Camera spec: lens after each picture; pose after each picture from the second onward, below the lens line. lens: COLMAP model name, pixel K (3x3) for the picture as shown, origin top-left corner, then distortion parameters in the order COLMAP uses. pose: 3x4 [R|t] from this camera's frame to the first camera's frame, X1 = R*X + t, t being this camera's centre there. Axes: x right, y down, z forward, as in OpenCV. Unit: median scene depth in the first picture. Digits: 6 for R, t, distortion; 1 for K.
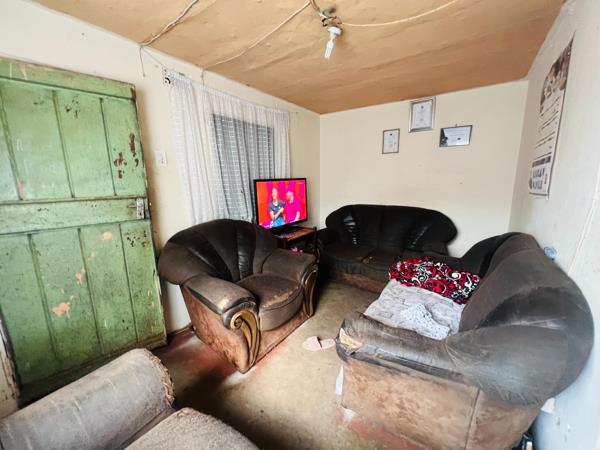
lens RADIAL K [[238.1, 0, 300.0], [0, 238.1, 225.0], [0, 0, 1]] dist [0.000256, -0.000186]
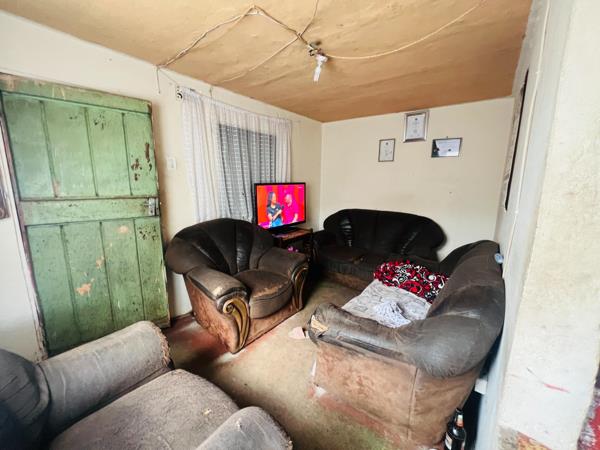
lens RADIAL K [[238.1, 0, 300.0], [0, 238.1, 225.0], [0, 0, 1]] dist [0.000256, -0.000186]
pose [[0.998469, 0.036838, -0.041263, 0.105394], [-0.037057, 0.999303, -0.004559, -0.002301], [0.041067, 0.006081, 0.999138, -0.134318]]
